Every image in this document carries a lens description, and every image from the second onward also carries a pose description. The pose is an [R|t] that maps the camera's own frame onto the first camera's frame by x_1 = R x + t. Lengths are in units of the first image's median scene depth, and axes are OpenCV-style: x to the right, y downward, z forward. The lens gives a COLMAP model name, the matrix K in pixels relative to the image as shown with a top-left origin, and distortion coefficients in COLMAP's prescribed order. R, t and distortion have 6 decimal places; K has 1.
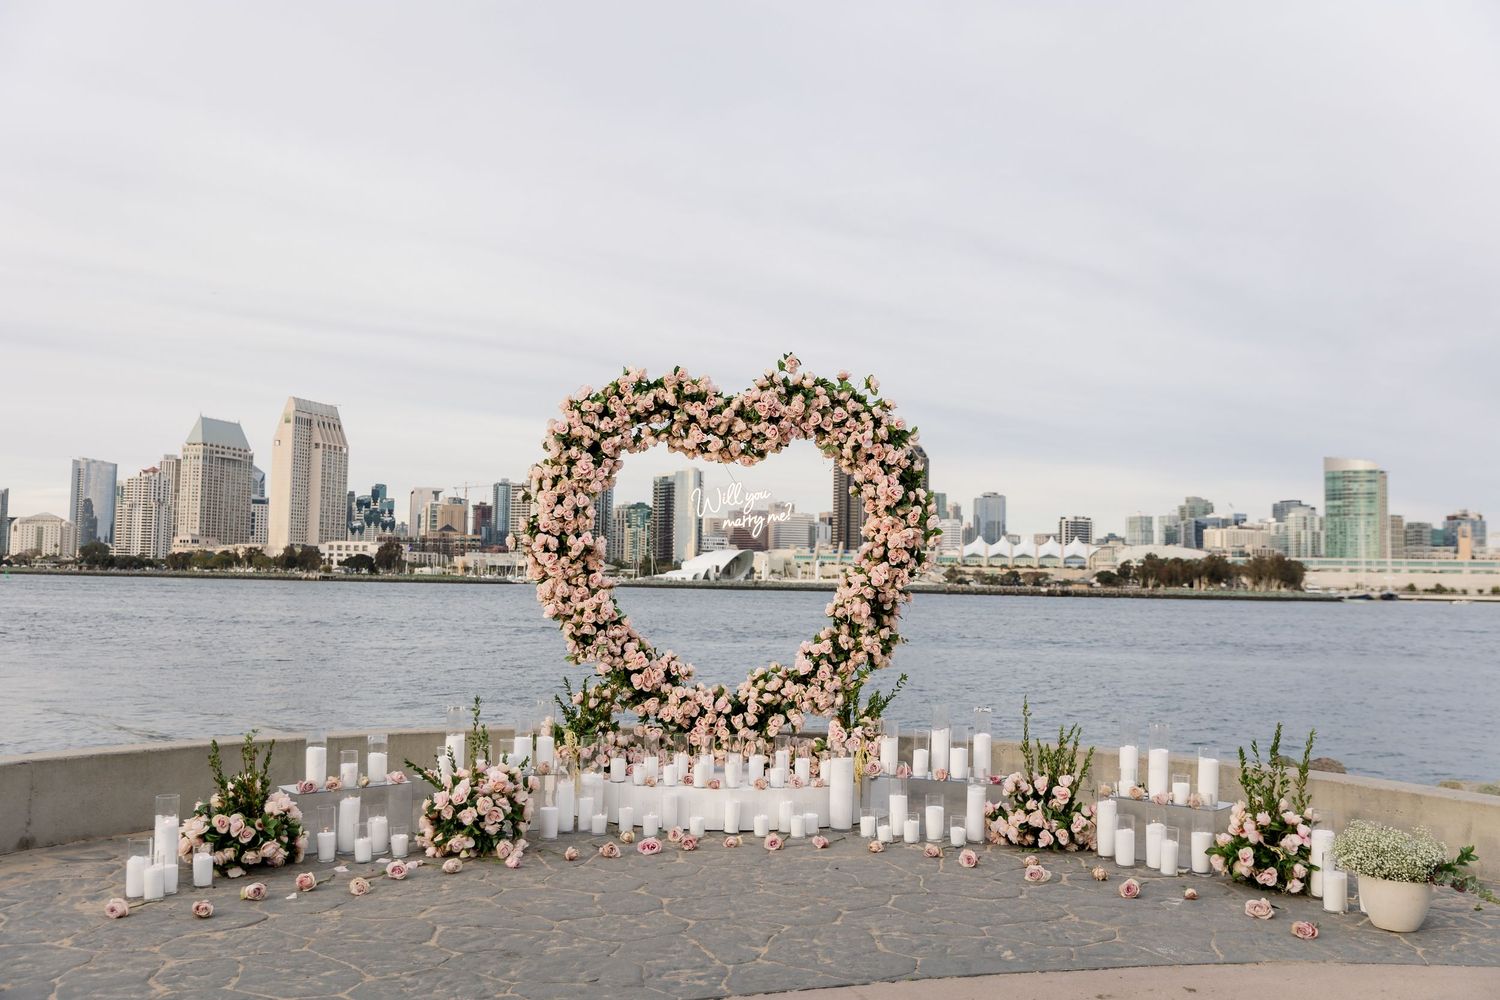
lens RADIAL K [[1423.7, 0, 757.2], [0, 1423.7, 481.9], [0, 0, 1]] dist [0.008418, 0.000000]
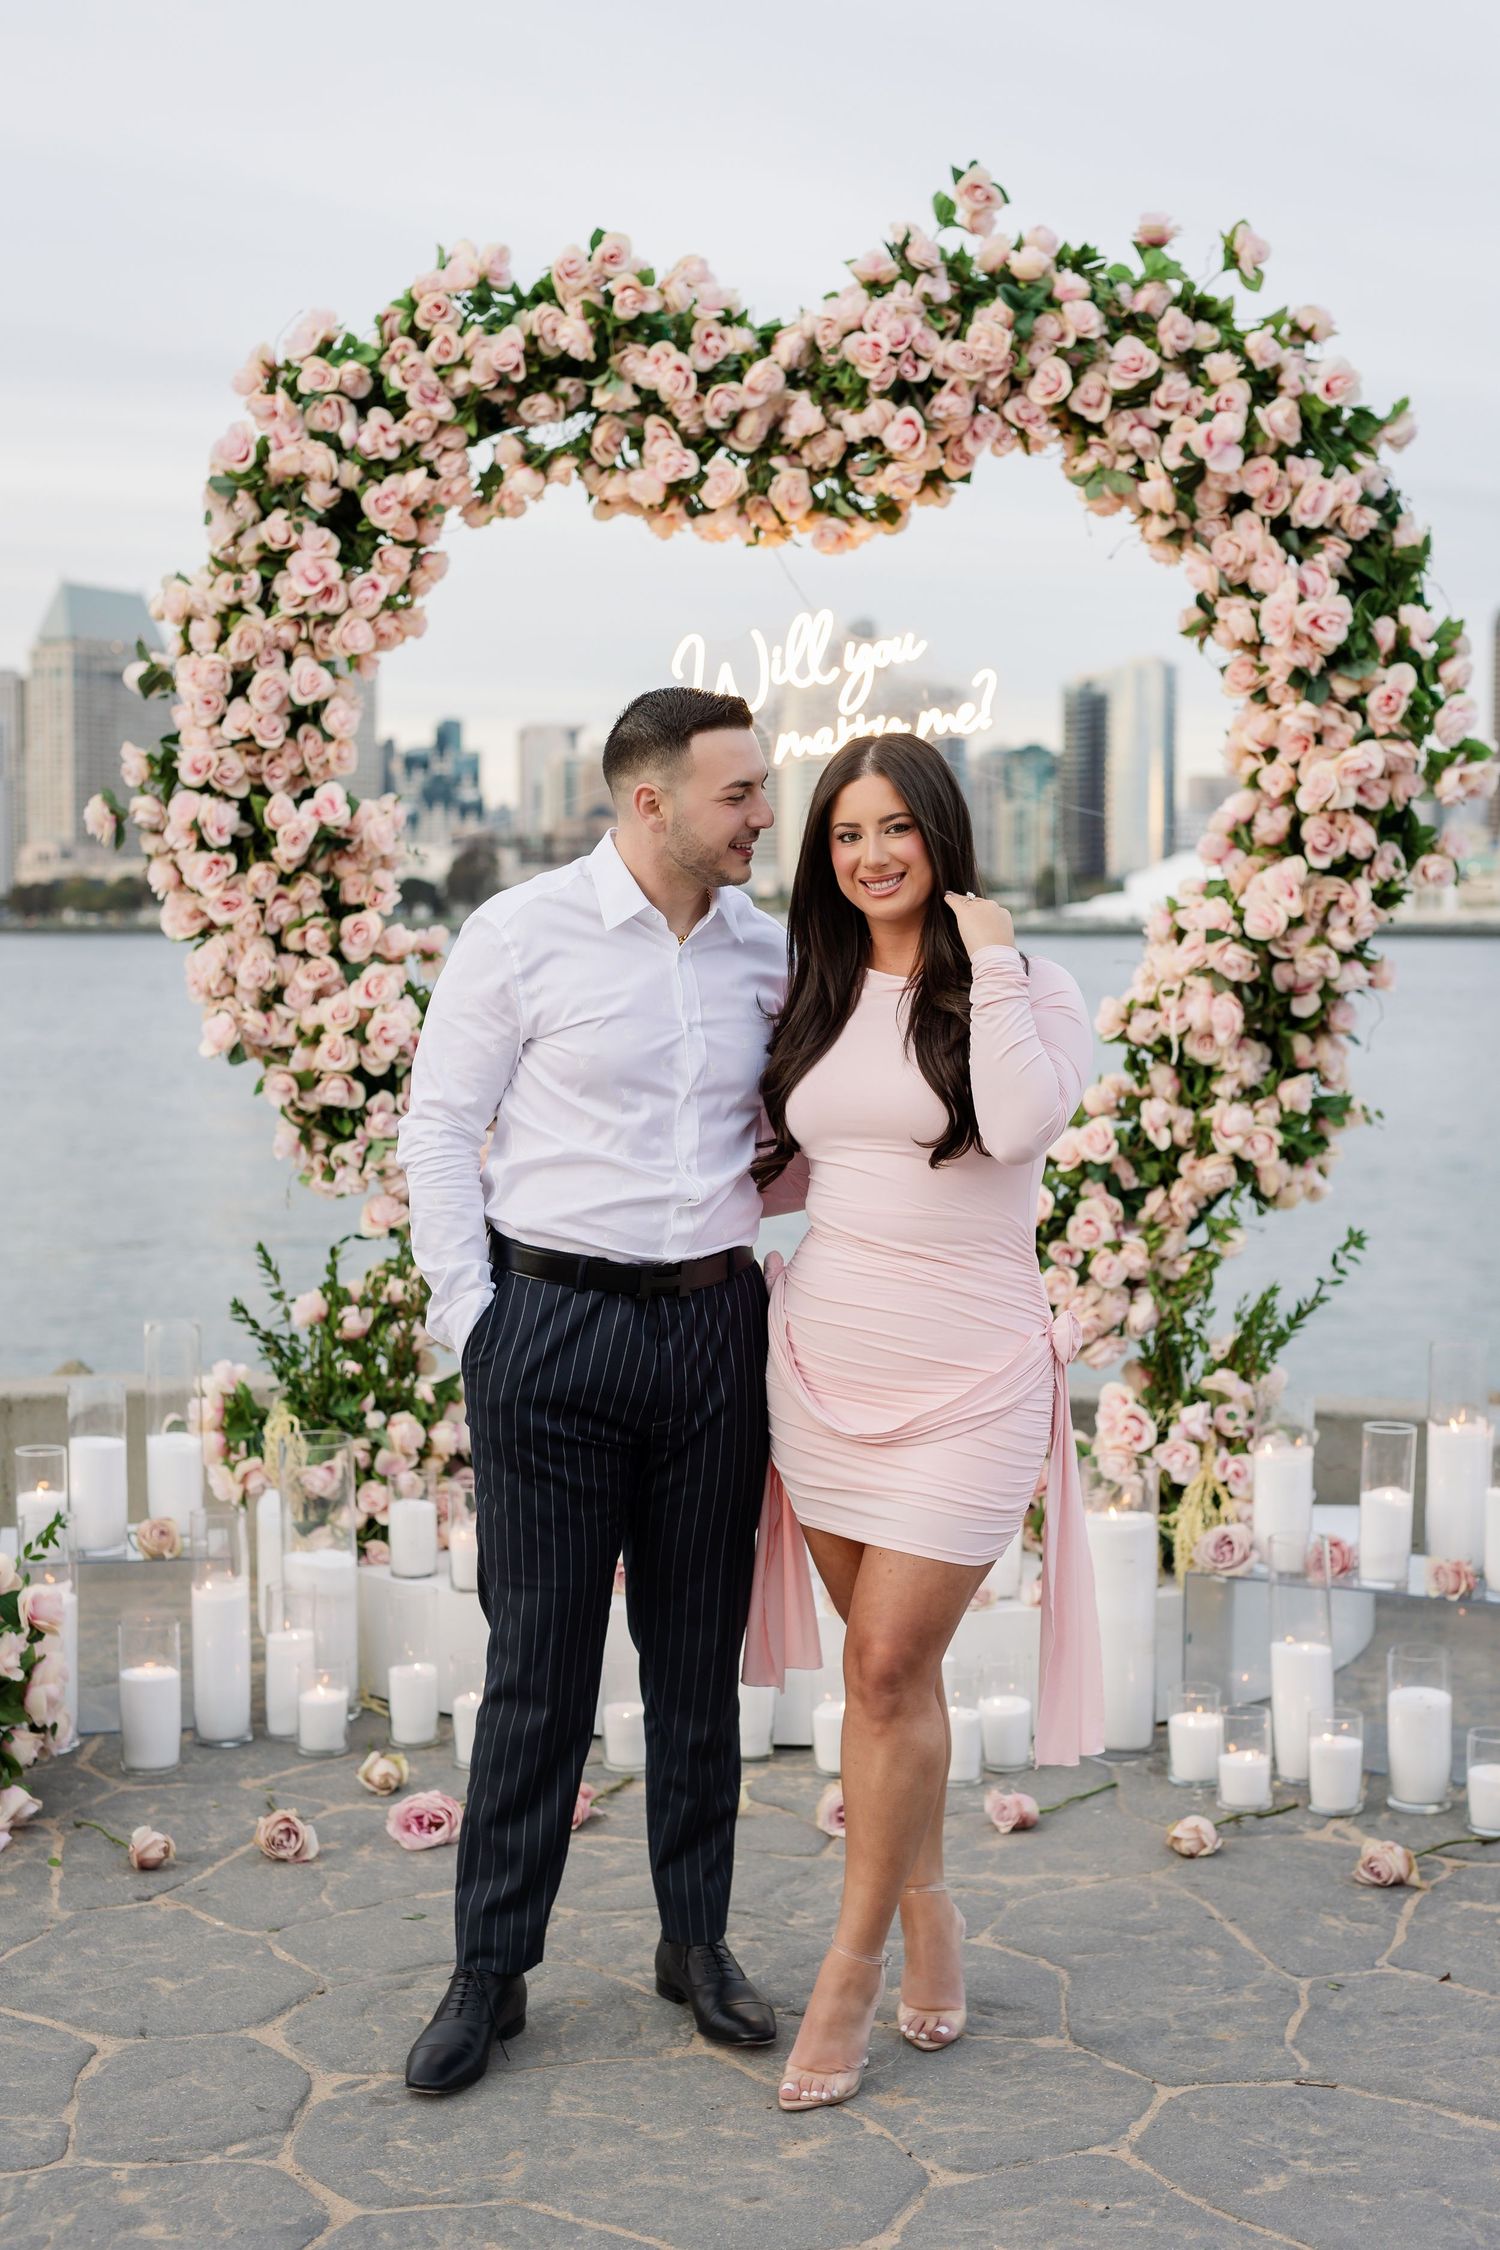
lens RADIAL K [[3210.8, 0, 741.3], [0, 3210.8, 1103.7], [0, 0, 1]] dist [0.004485, 0.000000]
pose [[0.984073, -0.008782, -0.177549, 0.095064], [0.030953, 0.991987, 0.122492, 0.021196], [0.175051, -0.126036, 0.976459, 0.313409]]
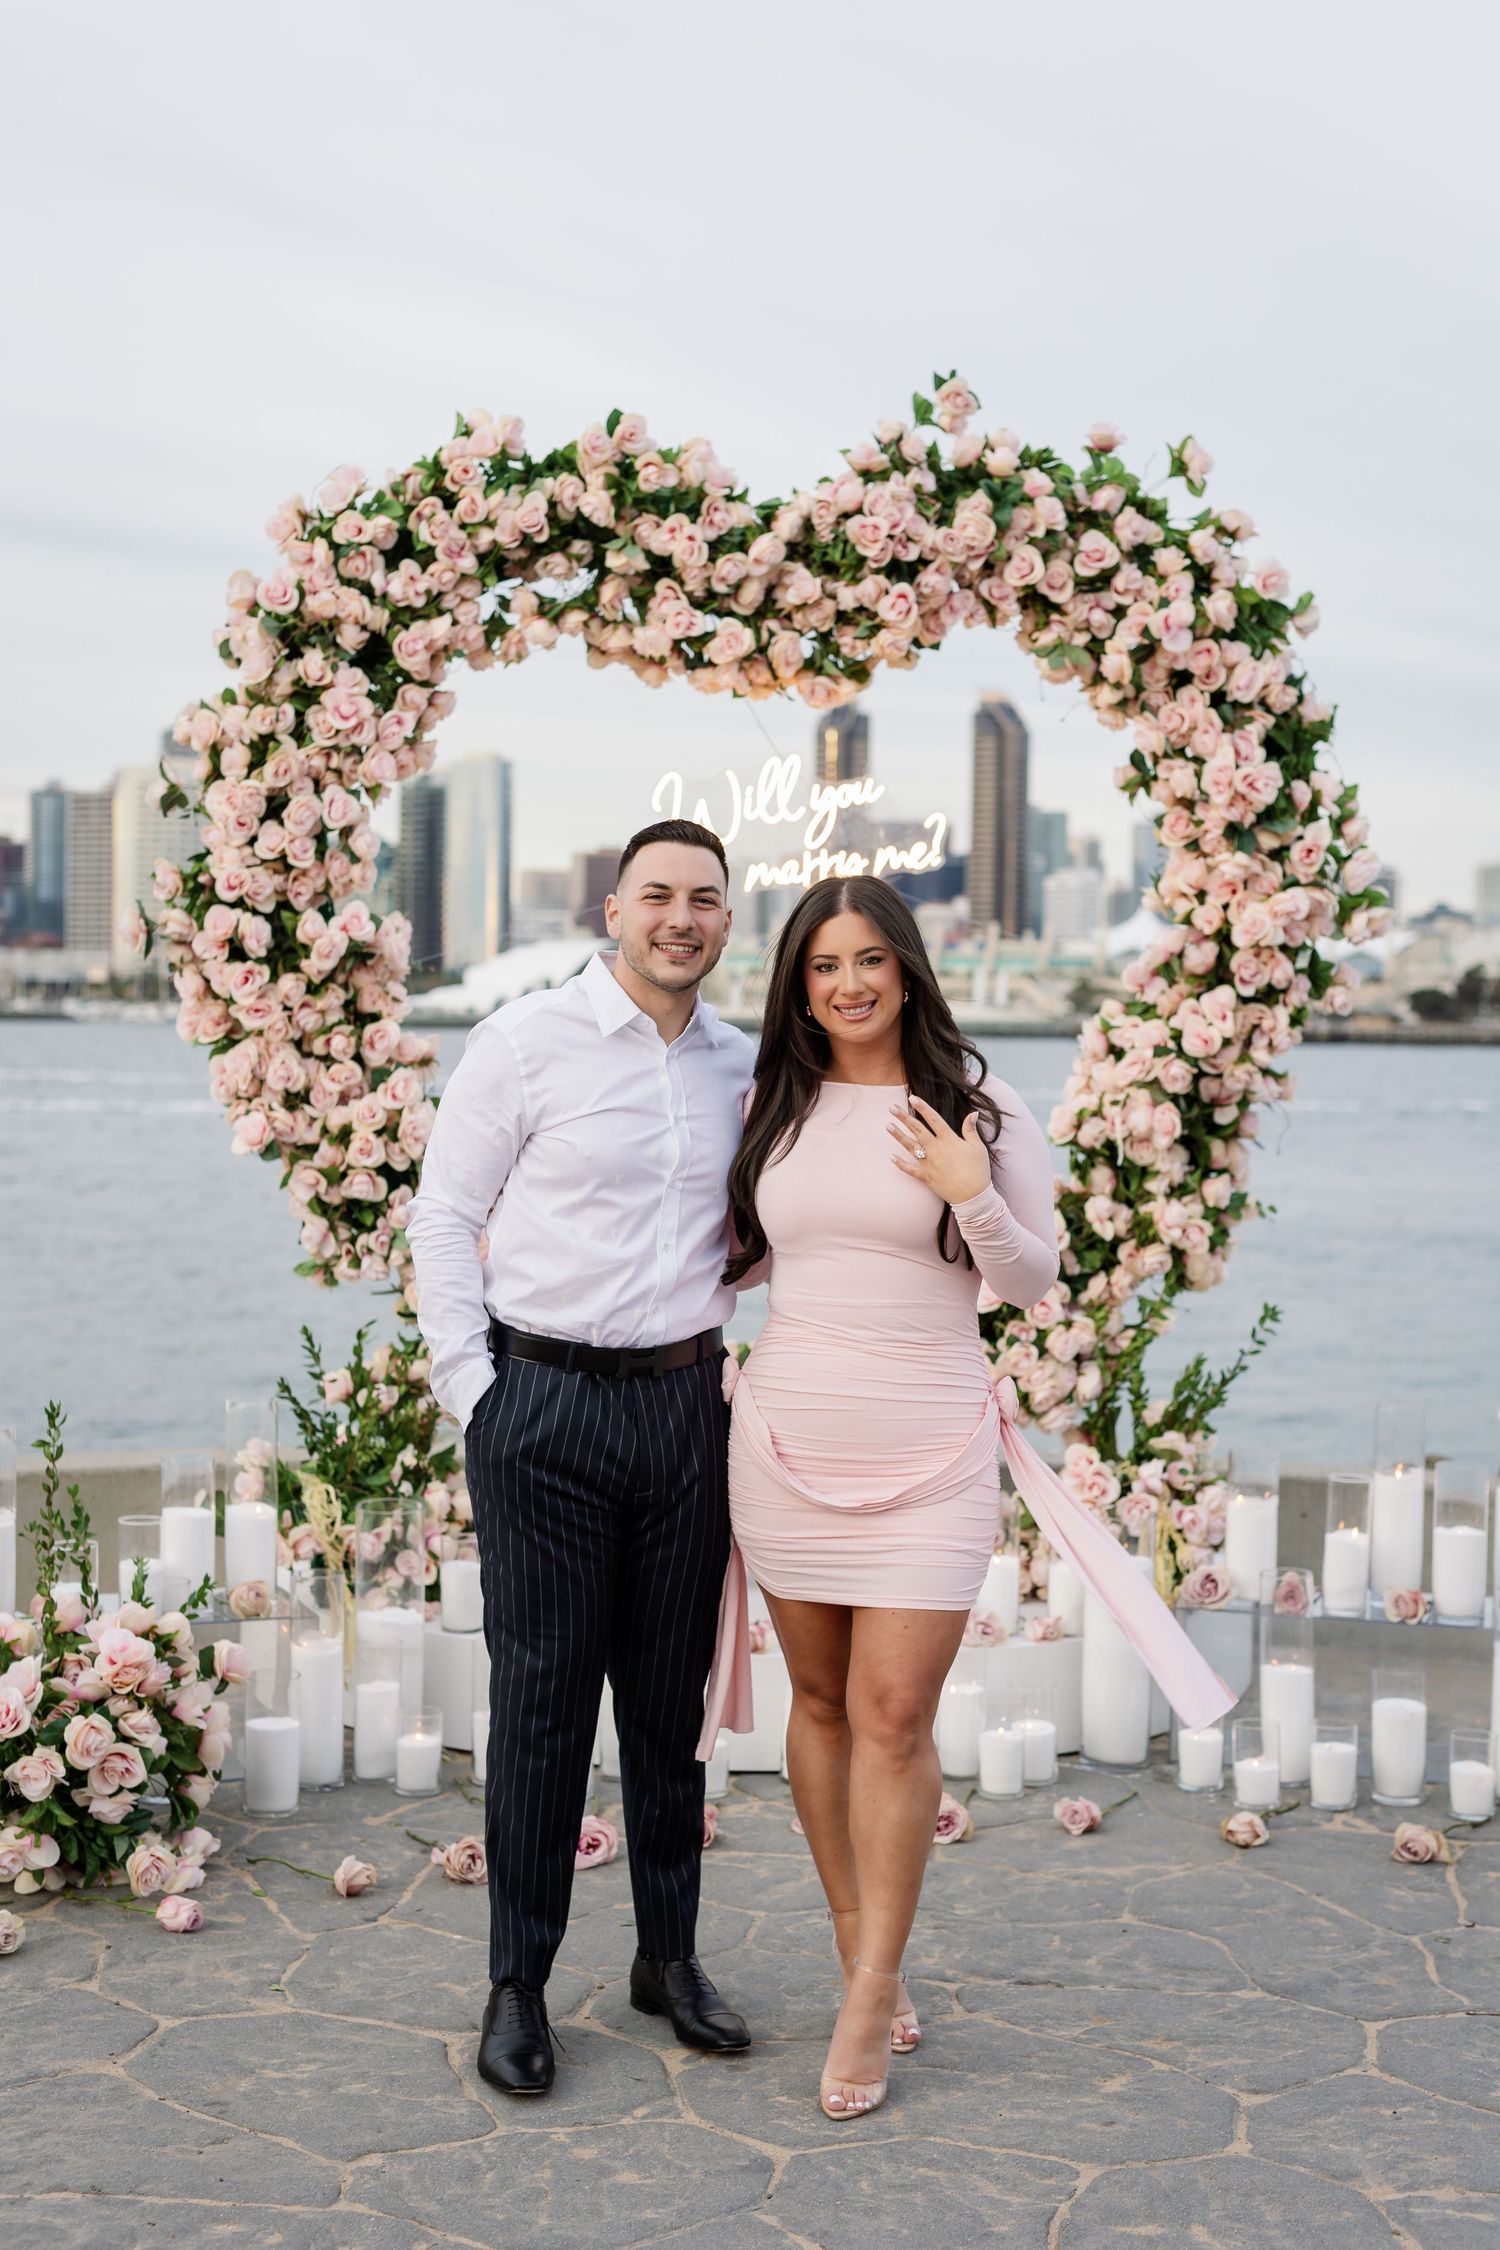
lens RADIAL K [[3210.8, 0, 732.3], [0, 3210.8, 1115.9], [0, 0, 1]] dist [0.004485, 0.000000]
pose [[0.999490, -0.005045, 0.031541, -0.053604], [0.001803, 0.994784, 0.101987, 0.007847], [-0.031891, -0.101878, 0.994286, 0.226390]]
